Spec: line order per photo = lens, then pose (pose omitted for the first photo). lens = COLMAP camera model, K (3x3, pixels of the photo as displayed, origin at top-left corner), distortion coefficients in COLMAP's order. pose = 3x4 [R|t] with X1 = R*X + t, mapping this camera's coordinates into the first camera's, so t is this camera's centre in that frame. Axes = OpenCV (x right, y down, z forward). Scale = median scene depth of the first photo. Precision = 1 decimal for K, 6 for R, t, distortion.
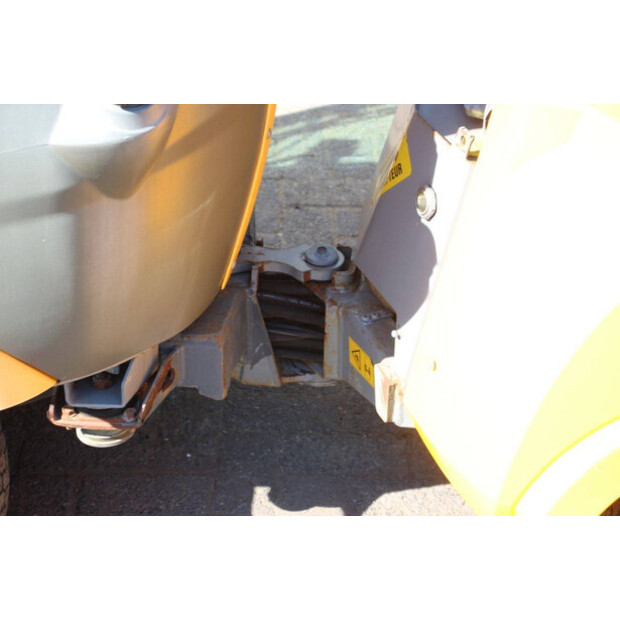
lens RADIAL K [[1439.0, 0, 310.0], [0, 1439.0, 310.0], [0, 0, 1]] dist [0.427047, -0.101277]
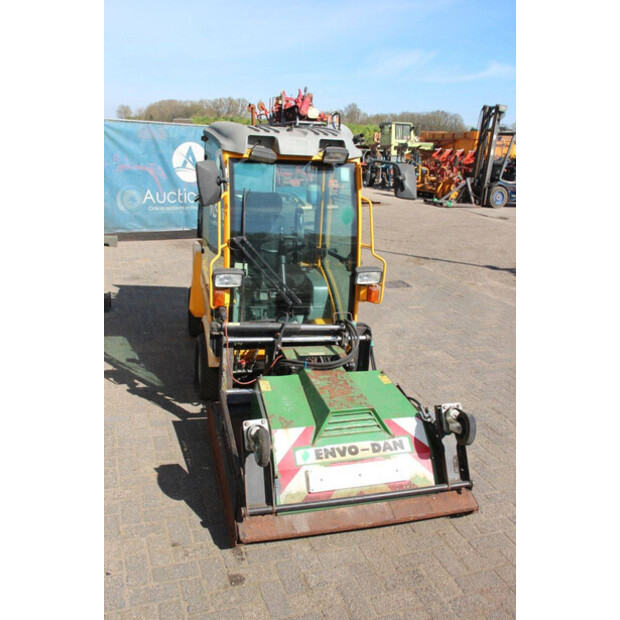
lens RADIAL K [[576.4, 0, 310.0], [0, 576.4, 310.0], [0, 0, 1]] dist [-0.144698, 0.162240]
pose [[-0.329638, -0.318498, 0.888762, -2.071828], [0.461647, 0.766785, 0.446008, -0.973744], [-0.823542, 0.557315, -0.105728, 1.070796]]
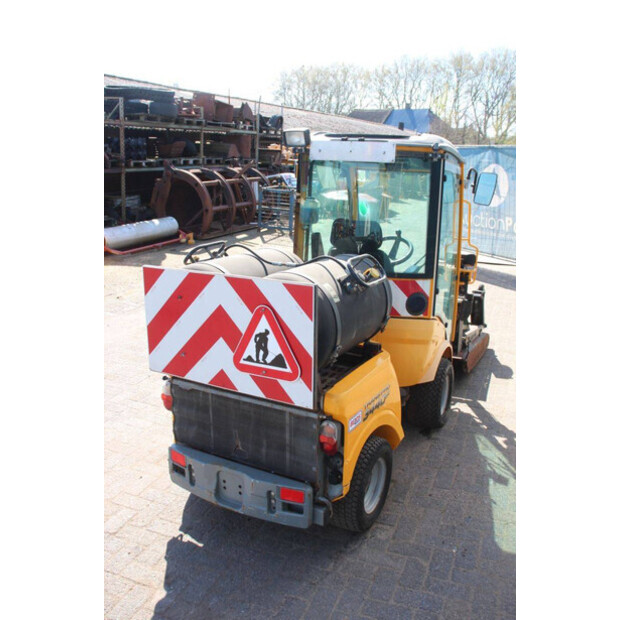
lens RADIAL K [[576.4, 0, 310.0], [0, 576.4, 310.0], [0, 0, 1]] dist [-0.144698, 0.162240]
pose [[-0.380030, 0.206892, -0.901539, 1.492740], [-0.538671, 0.742830, 0.397539, -0.834656], [0.751938, 0.636709, -0.170852, 1.092242]]
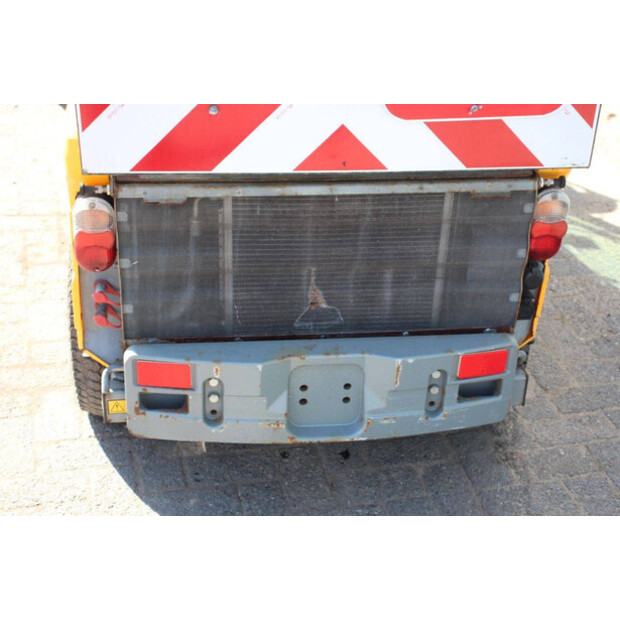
lens RADIAL K [[1064.7, 0, 310.0], [0, 1064.7, 310.0], [0, 0, 1]] dist [0.157756, 0.021311]
pose [[0.234791, 0.490272, -0.839349, 1.339785], [-0.581793, 0.762621, 0.282710, -0.312326], [0.778710, 0.421950, 0.464294, 0.484174]]
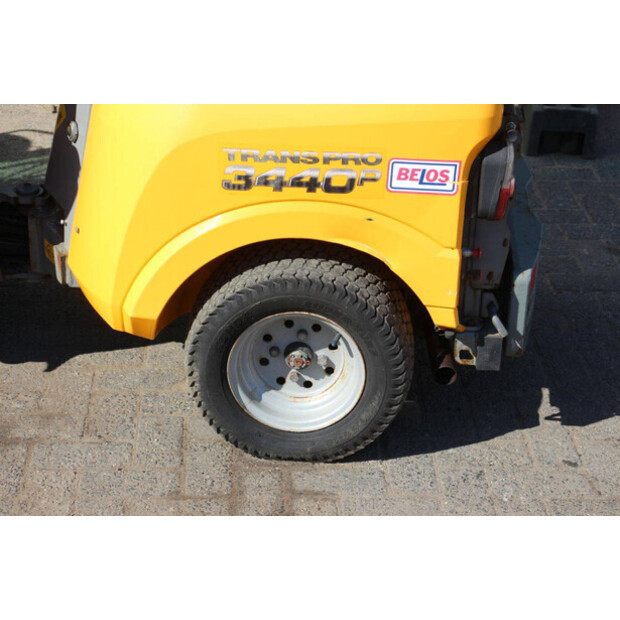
lens RADIAL K [[1439.0, 0, 310.0], [0, 1439.0, 310.0], [0, 0, 1]] dist [0.427047, -0.101277]
pose [[0.998050, -0.019398, 0.059327, 0.213132], [0.026382, 0.992509, -0.119293, 0.283010], [-0.056569, 0.120625, 0.991085, -0.522050]]
